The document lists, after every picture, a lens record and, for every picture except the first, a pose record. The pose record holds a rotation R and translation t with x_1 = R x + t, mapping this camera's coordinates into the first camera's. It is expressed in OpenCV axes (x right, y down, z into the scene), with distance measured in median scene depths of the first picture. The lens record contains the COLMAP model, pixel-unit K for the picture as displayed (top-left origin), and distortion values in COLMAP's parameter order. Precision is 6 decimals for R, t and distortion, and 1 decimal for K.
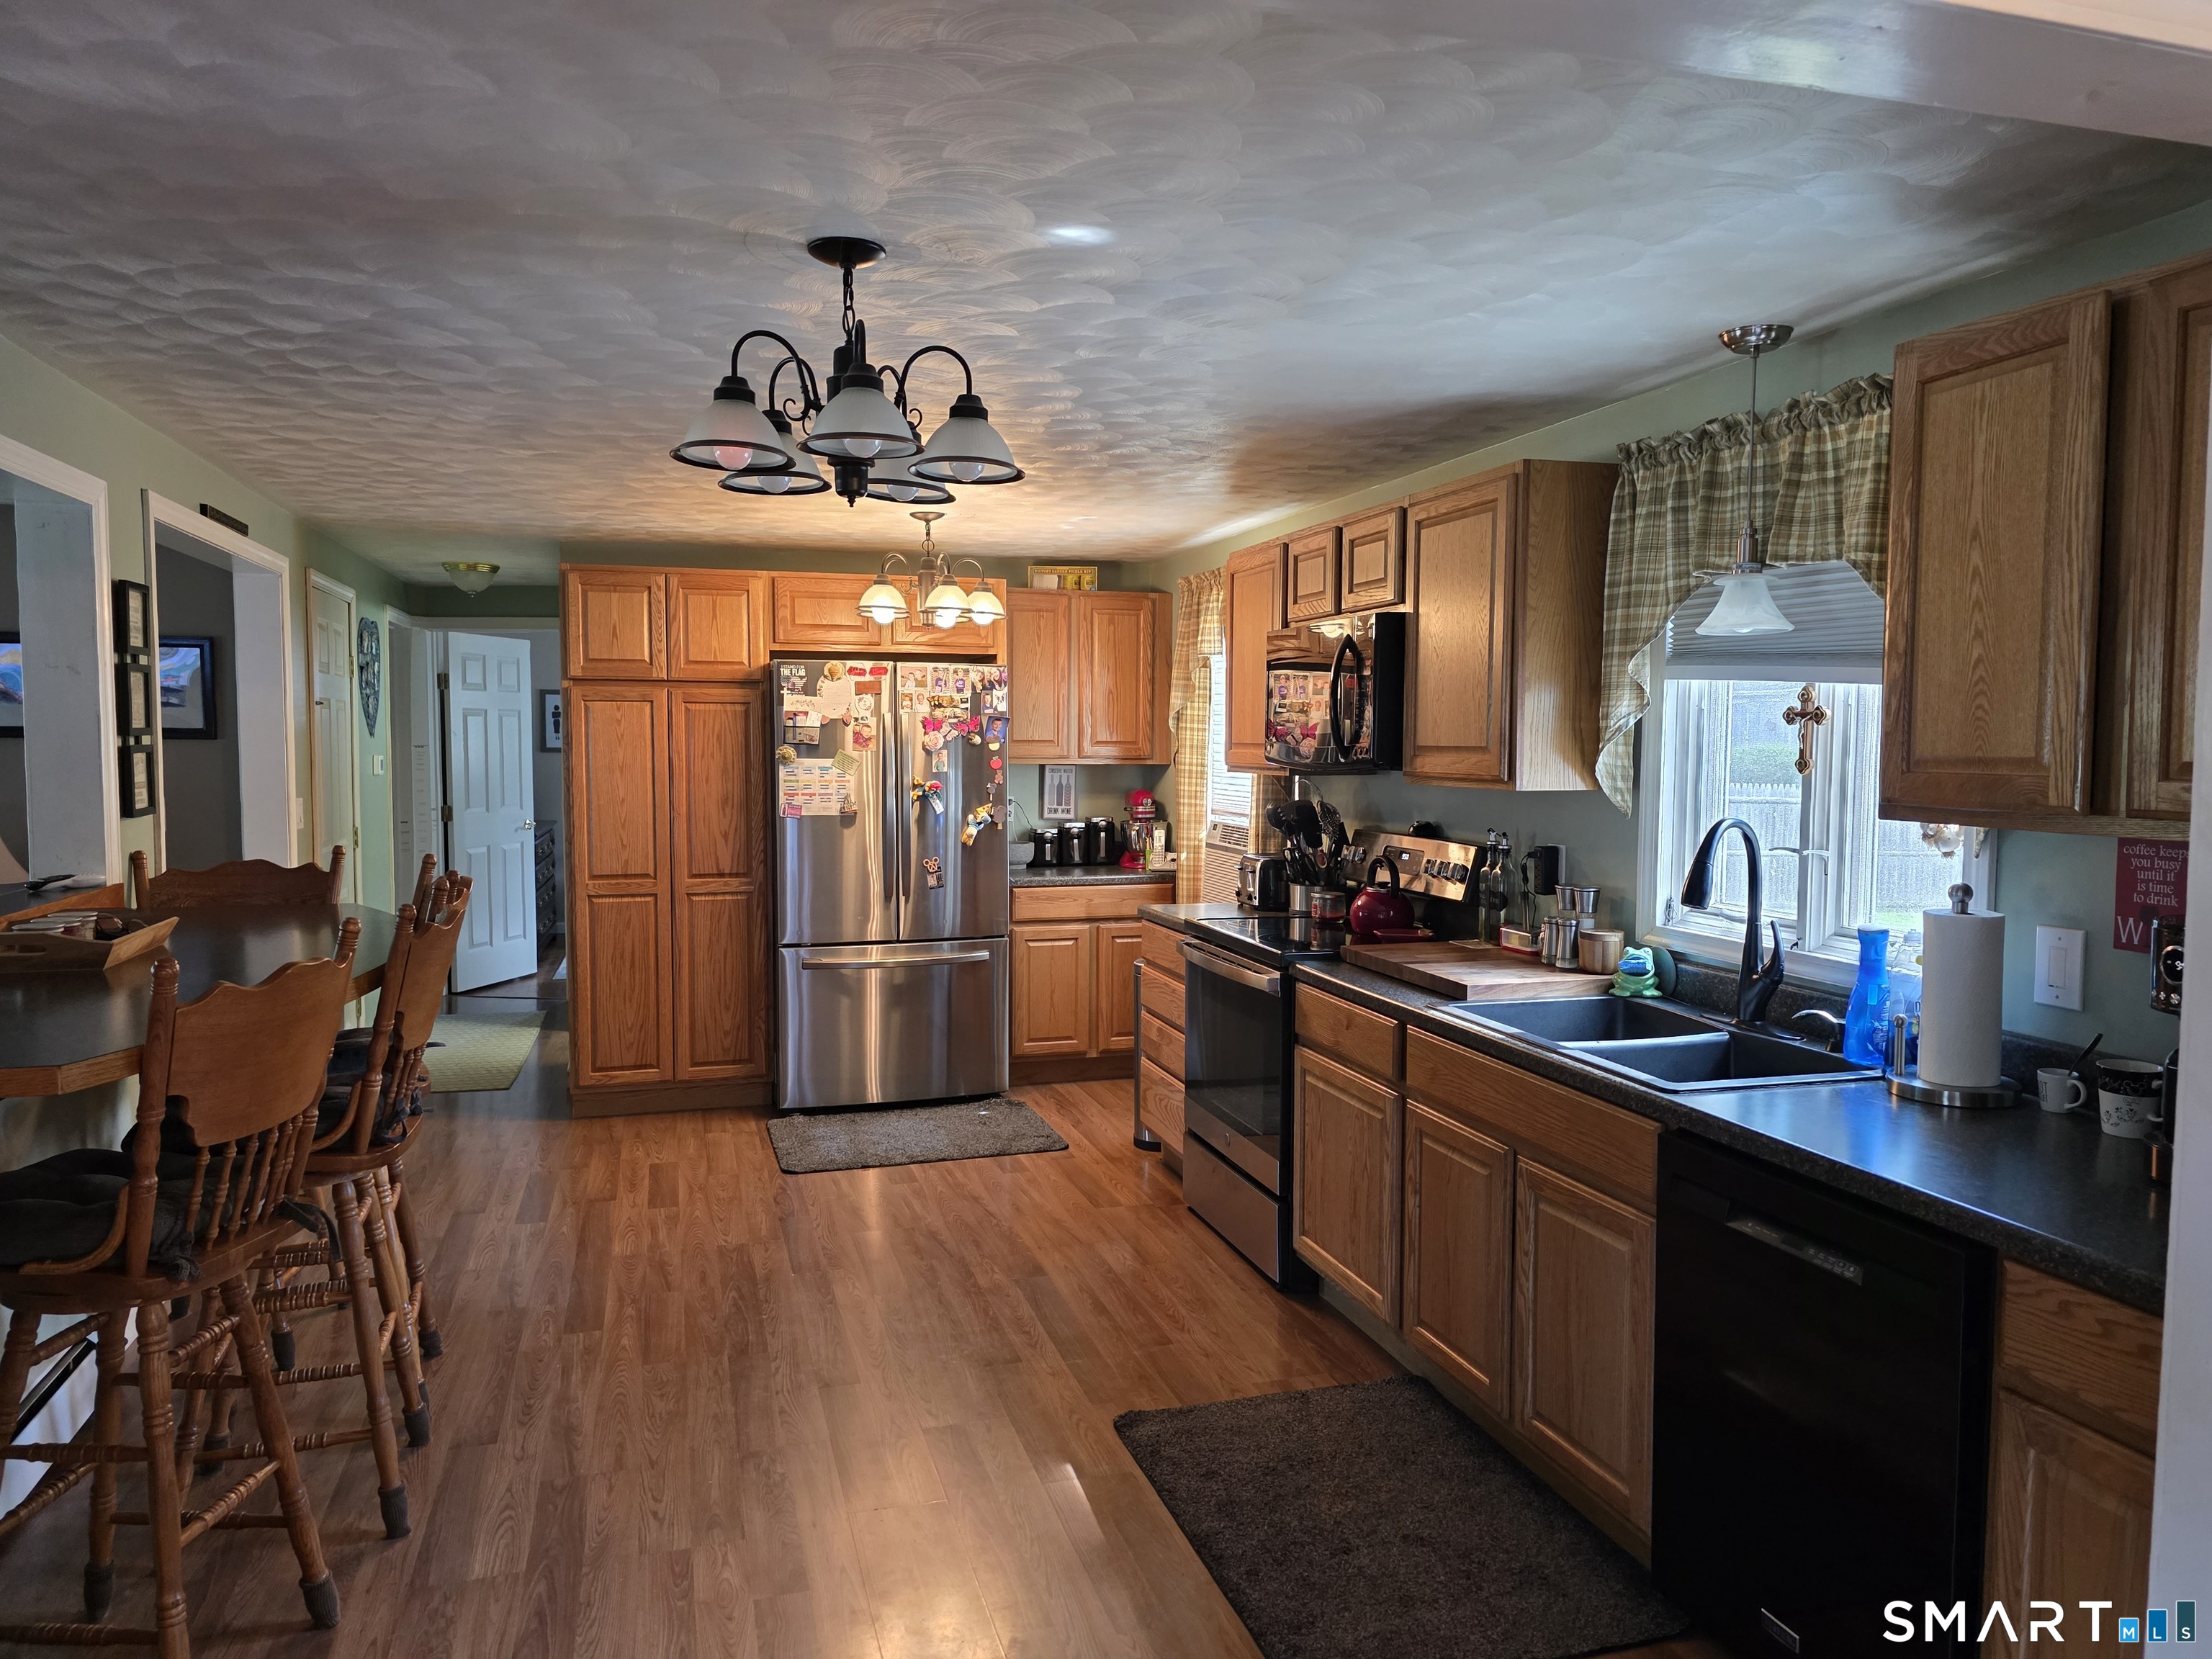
lens RADIAL K [[1484.9, 0, 1113.7], [0, 1484.9, 844.7], [0, 0, 1]] dist [0.062107, -0.059440]
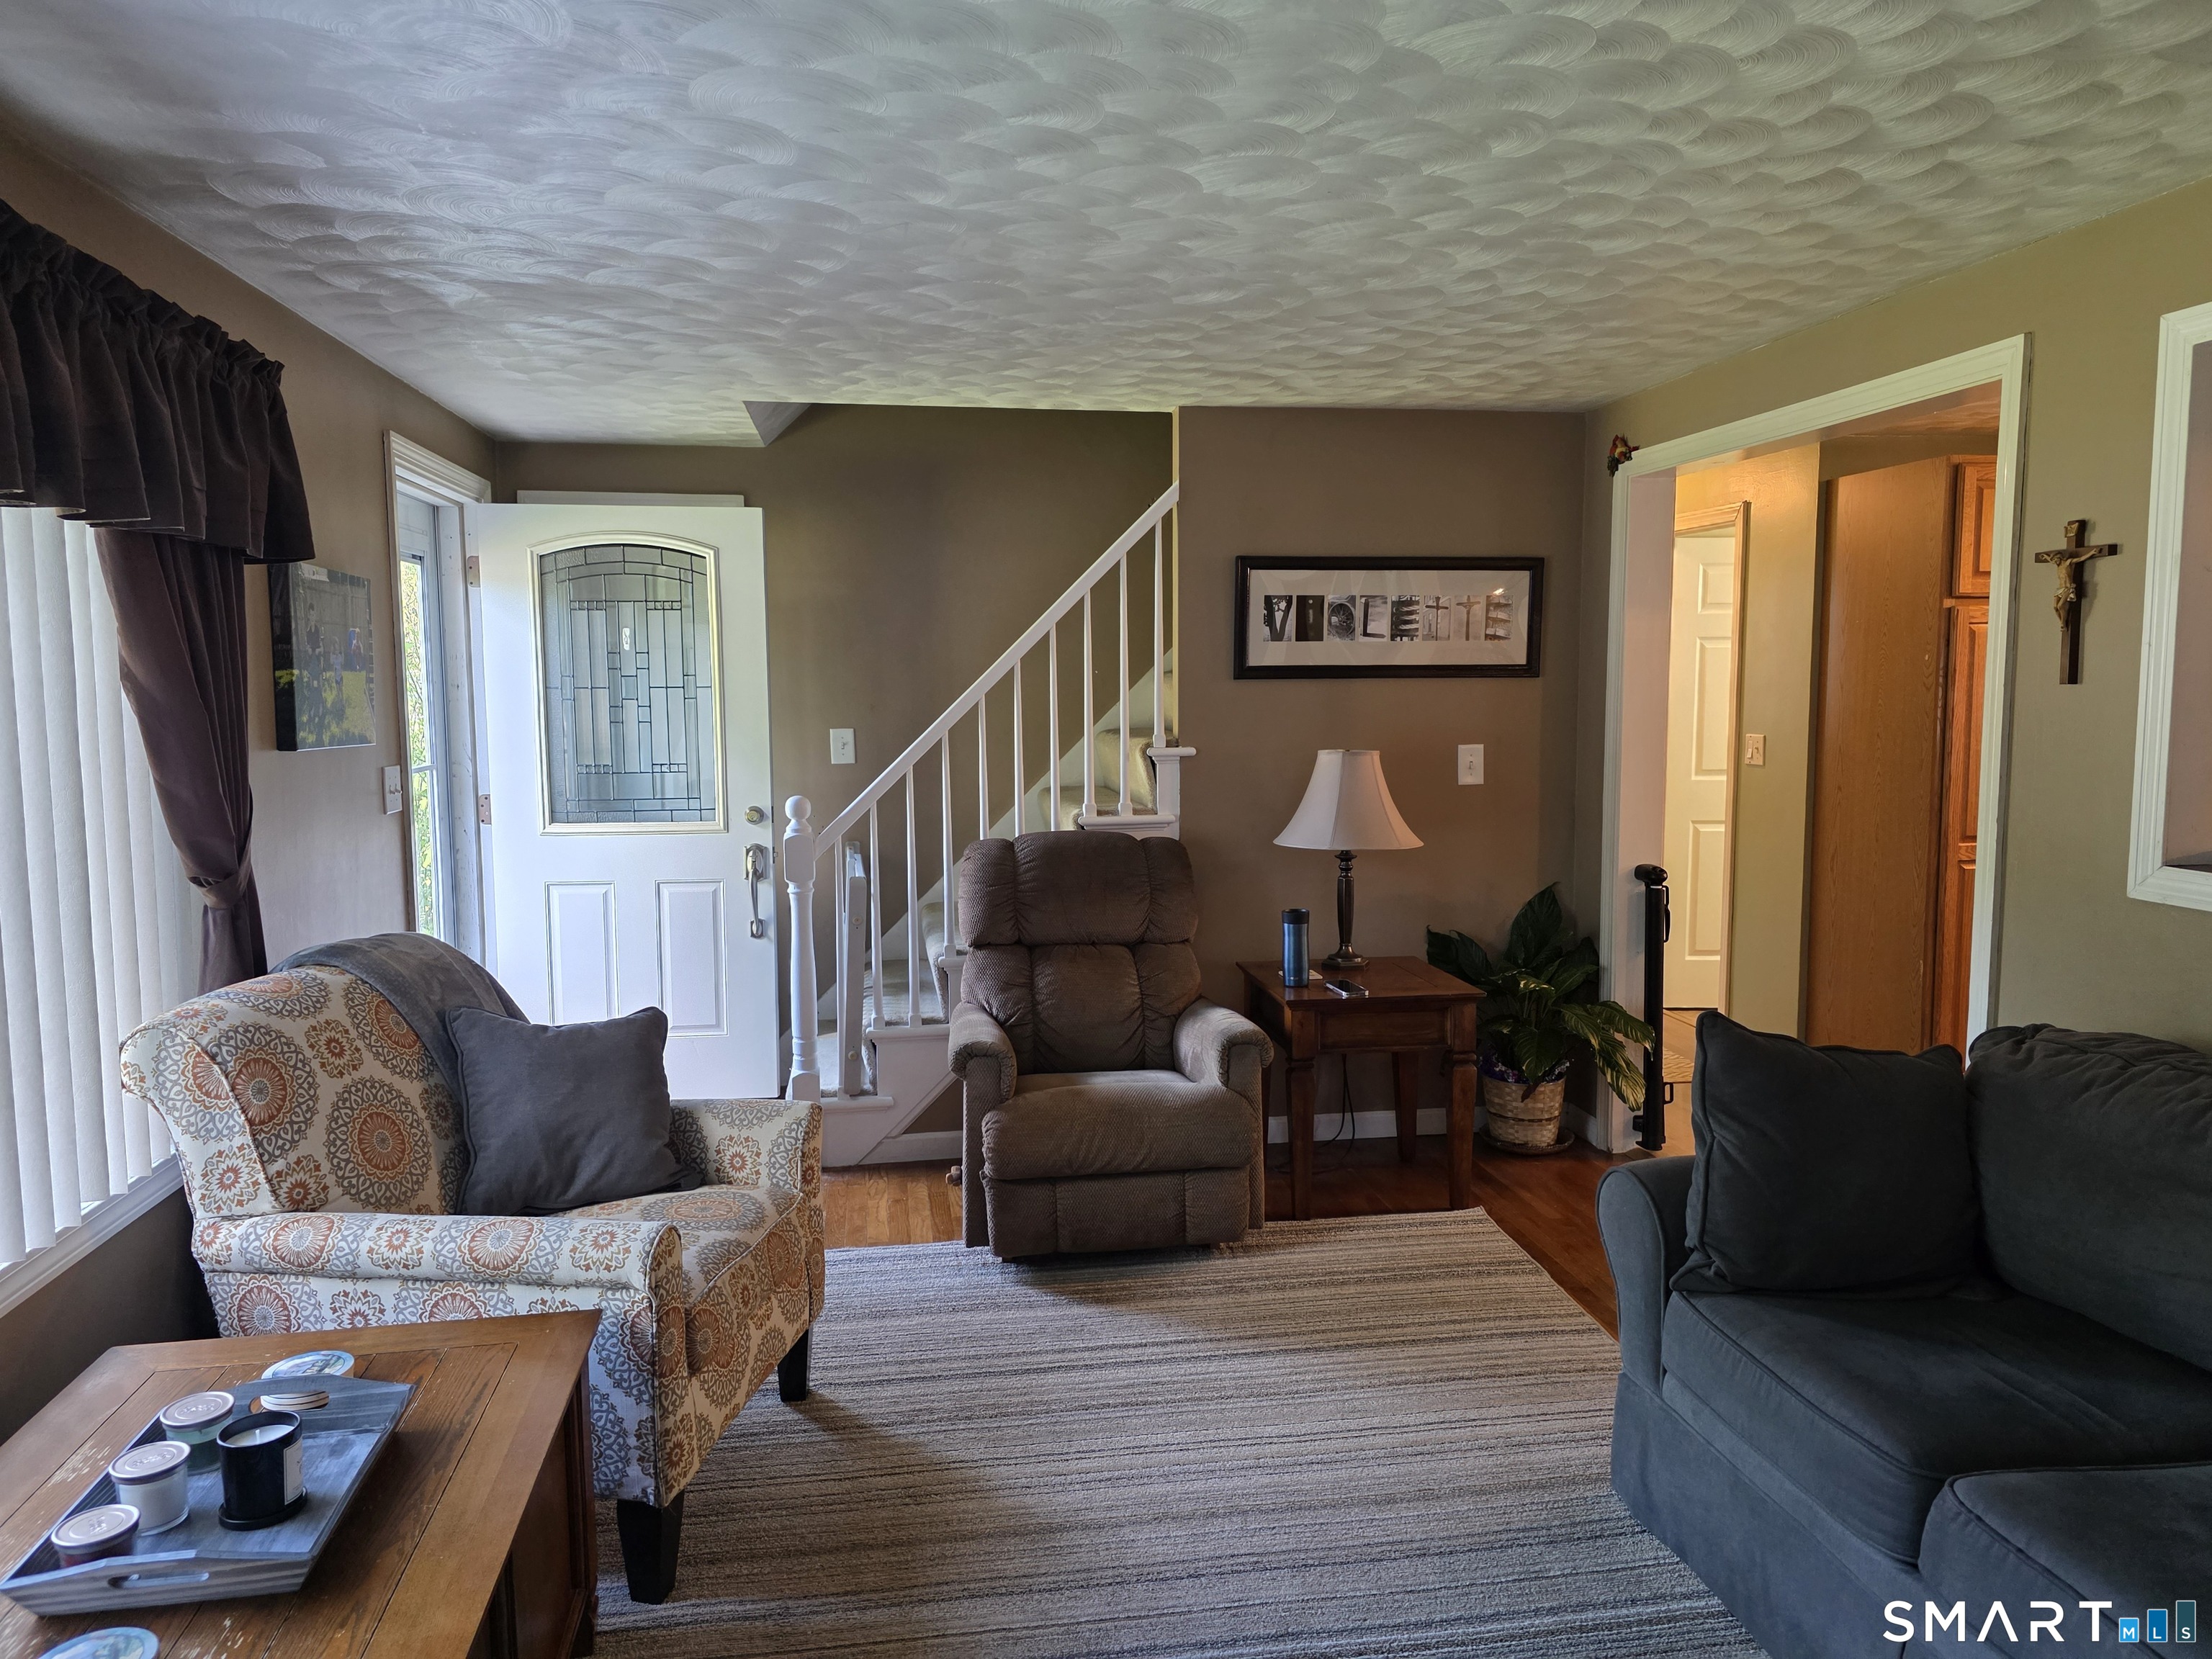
lens RADIAL K [[1484.9, 0, 1116.1], [0, 1484.9, 821.0], [0, 0, 1]] dist [0.062107, -0.059440]
pose [[0.990354, 0.001897, -0.138548, -0.965761], [0.001121, 0.999764, 0.021699, -0.009785], [0.138556, -0.021645, 0.990118, 0.165998]]
